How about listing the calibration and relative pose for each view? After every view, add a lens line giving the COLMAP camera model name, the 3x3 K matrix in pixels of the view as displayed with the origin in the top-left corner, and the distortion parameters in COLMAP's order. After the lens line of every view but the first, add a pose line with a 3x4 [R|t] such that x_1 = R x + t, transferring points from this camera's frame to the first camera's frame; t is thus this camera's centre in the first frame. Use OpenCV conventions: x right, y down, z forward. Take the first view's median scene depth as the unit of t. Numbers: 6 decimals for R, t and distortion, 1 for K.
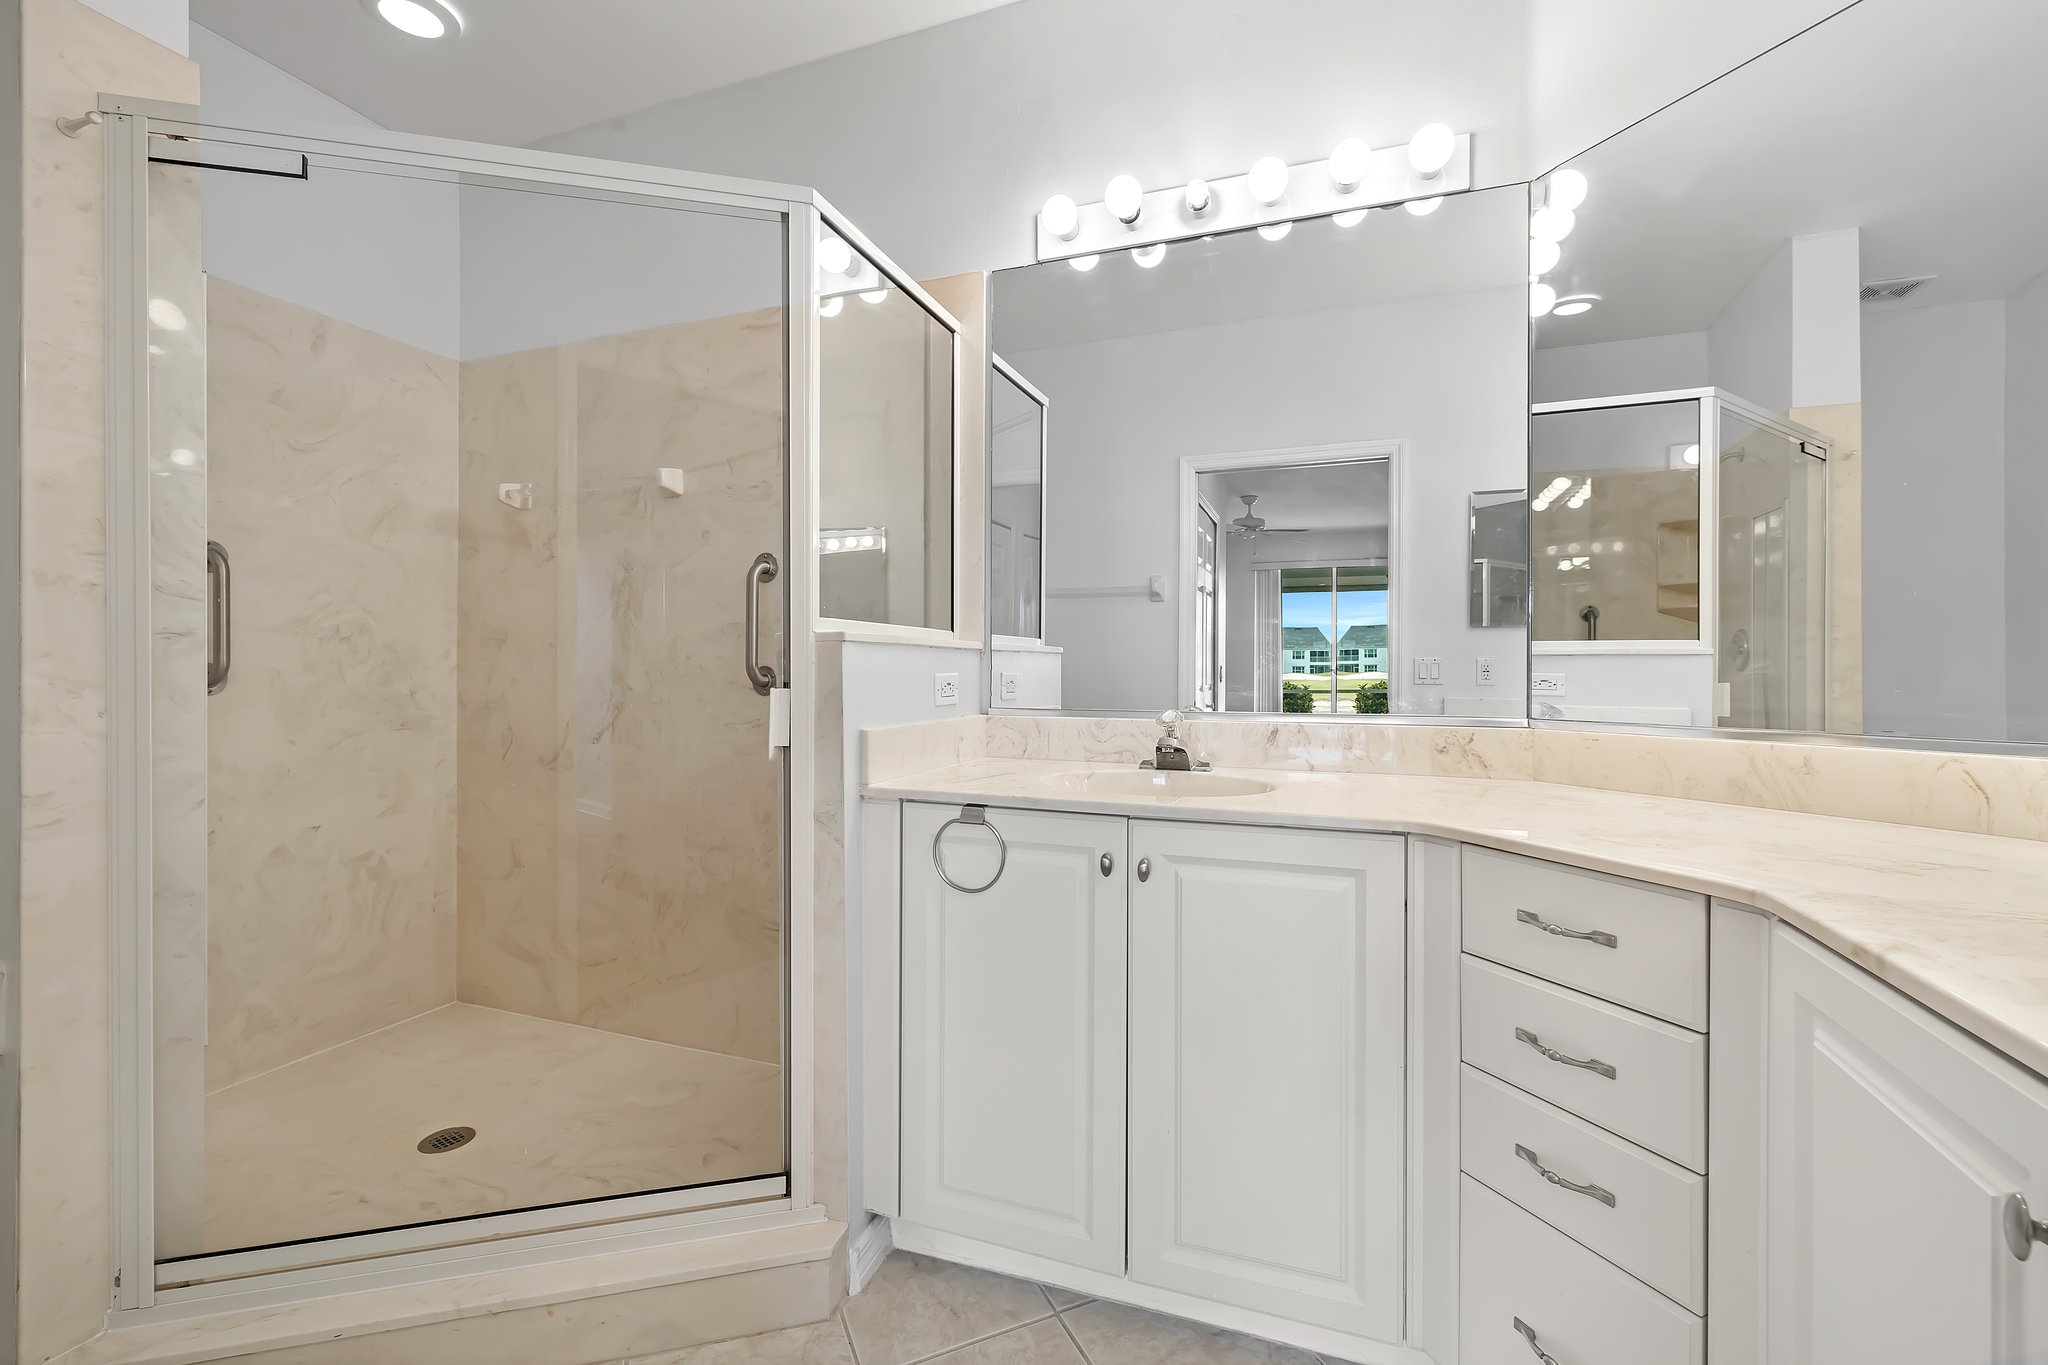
lens RADIAL K [[882.5, 0, 1015.7], [0, 882.5, 671.9], [0, 0, 1]] dist [0.002724, -0.000308]
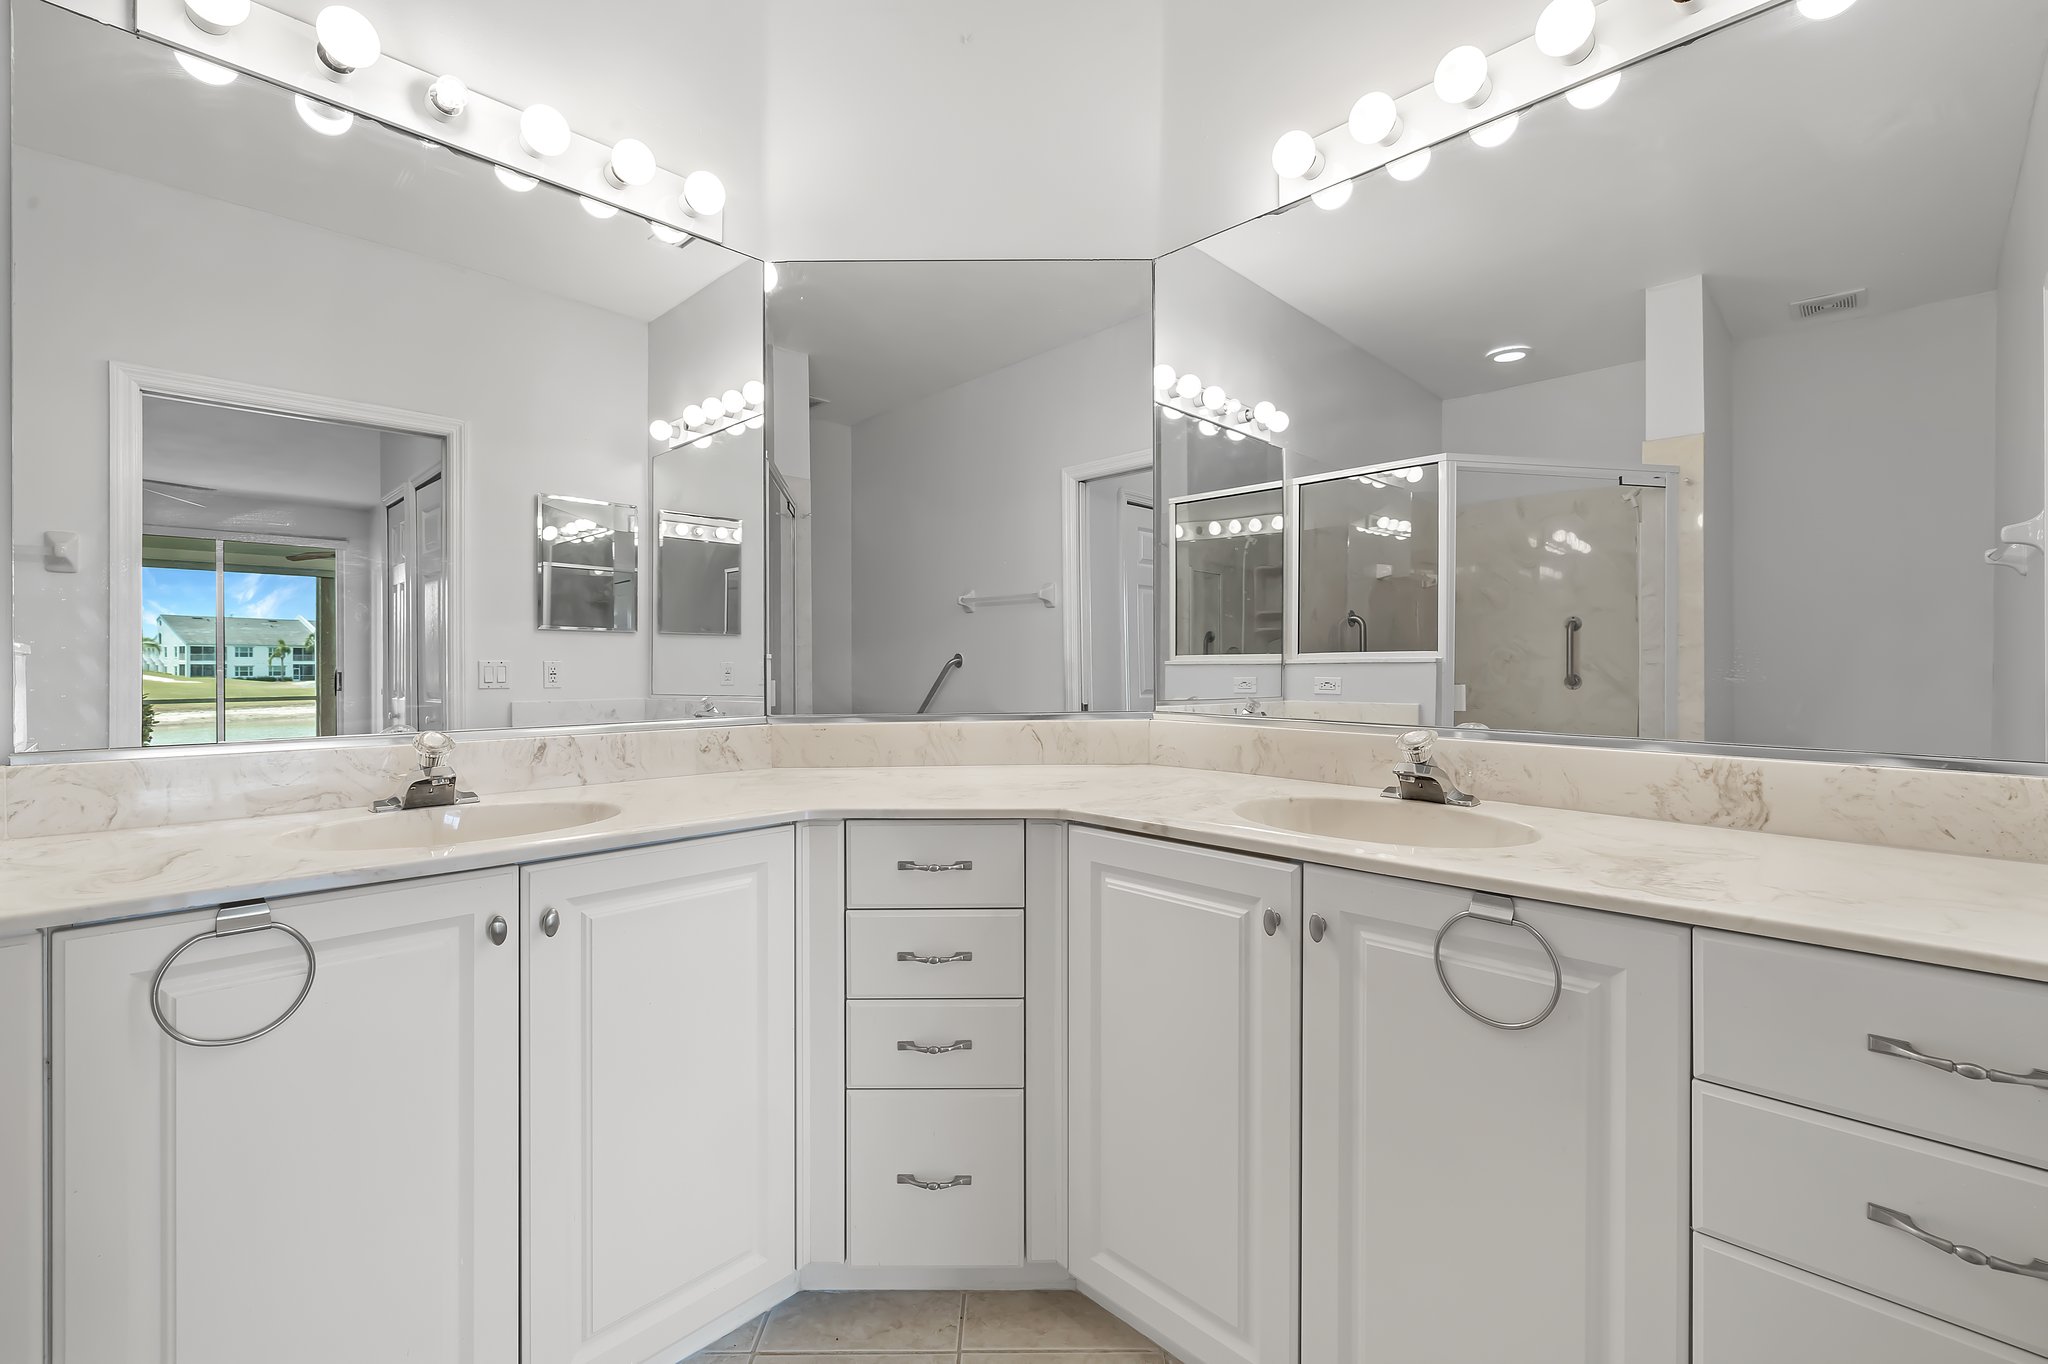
lens RADIAL K [[882.5, 0, 1036.5], [0, 882.5, 672.6], [0, 0, 1]] dist [0.002724, -0.000308]
pose [[0.390489, -0.012076, 0.920528, -0.339980], [0.008975, 0.999916, 0.009310, -0.012189], [-0.920564, 0.004626, 0.390565, 0.189975]]
